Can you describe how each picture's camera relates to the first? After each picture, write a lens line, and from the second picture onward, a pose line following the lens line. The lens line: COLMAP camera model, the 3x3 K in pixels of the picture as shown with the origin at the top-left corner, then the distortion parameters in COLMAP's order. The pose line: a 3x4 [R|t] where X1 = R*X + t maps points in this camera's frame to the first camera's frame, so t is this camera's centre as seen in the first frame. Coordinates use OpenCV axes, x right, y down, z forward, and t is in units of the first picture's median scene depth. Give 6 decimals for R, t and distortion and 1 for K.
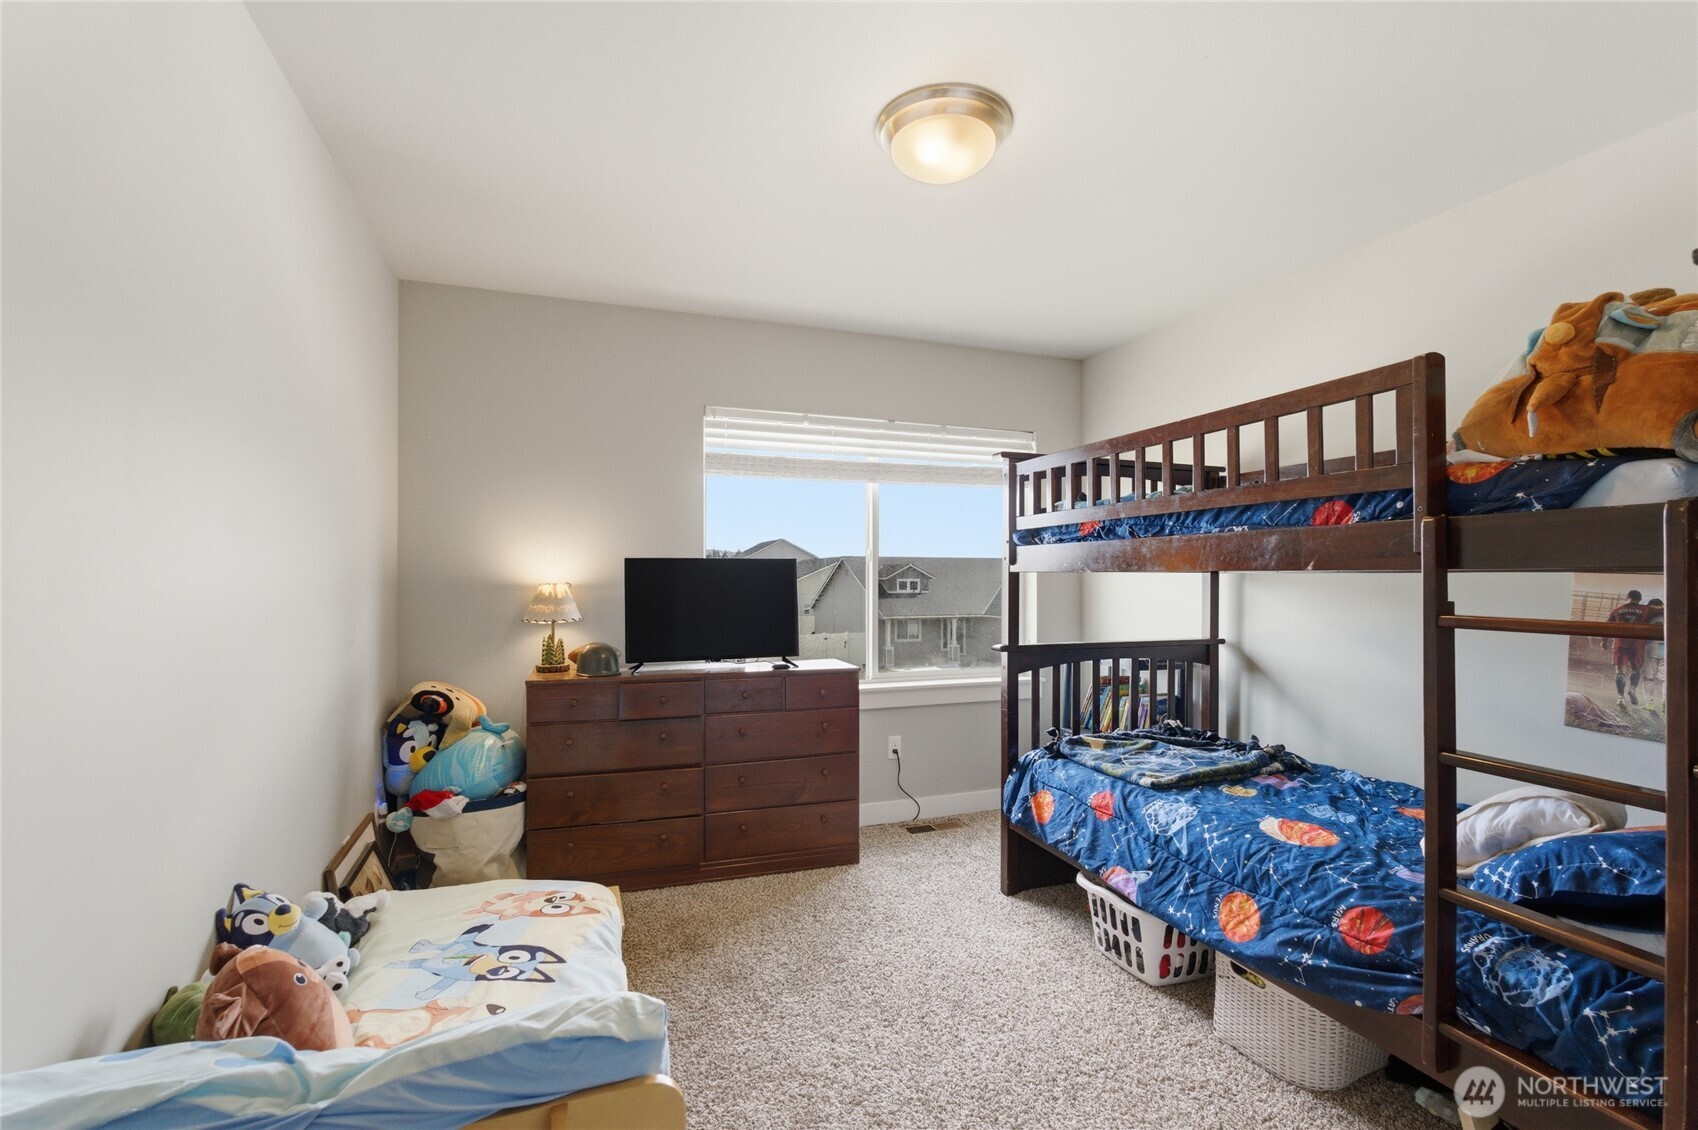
lens RADIAL K [[754.3, 0, 845.6], [0, 754.3, 571.1], [0, 0, 1]] dist [-0.002696, -0.000261]
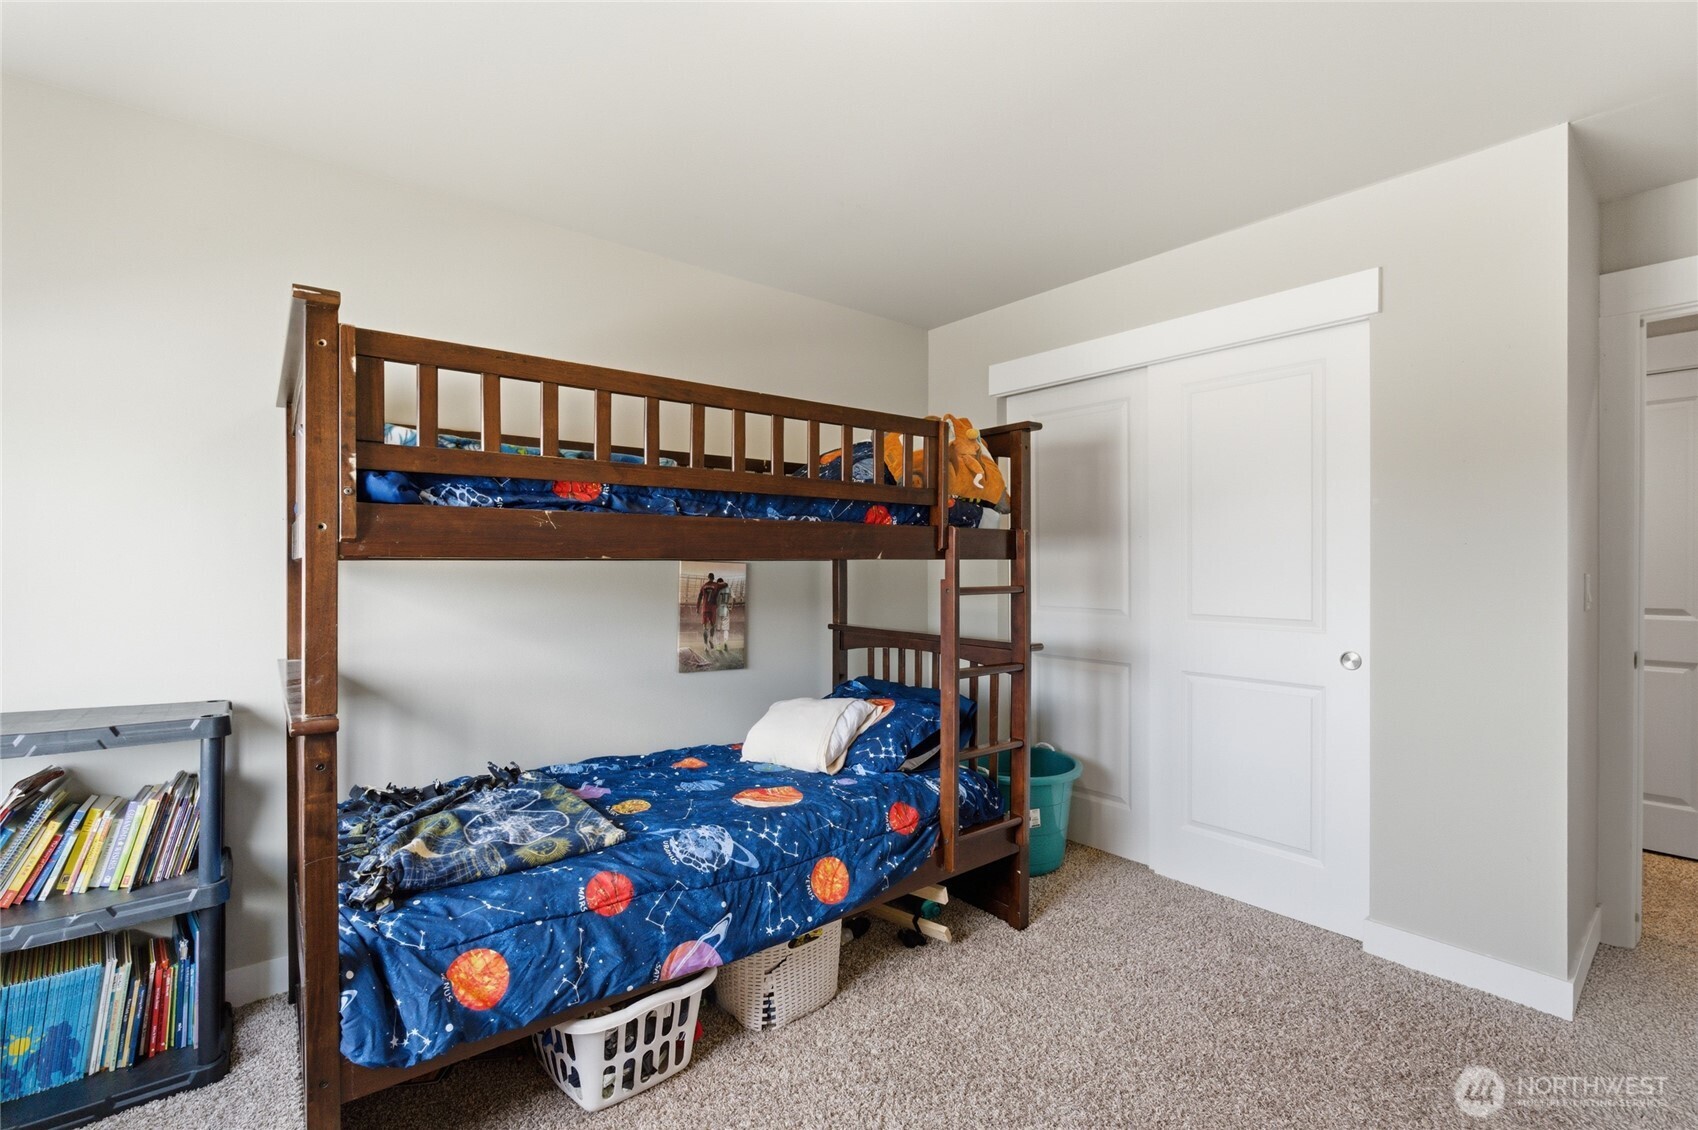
lens RADIAL K [[754.3, 0, 845.6], [0, 754.3, 571.1], [0, 0, 1]] dist [-0.002696, -0.000261]
pose [[-0.333456, -0.010495, 0.942707, -0.454536], [-0.007231, 0.999937, 0.008575, 0.006930], [-0.942738, -0.003957, -0.333511, 1.224026]]
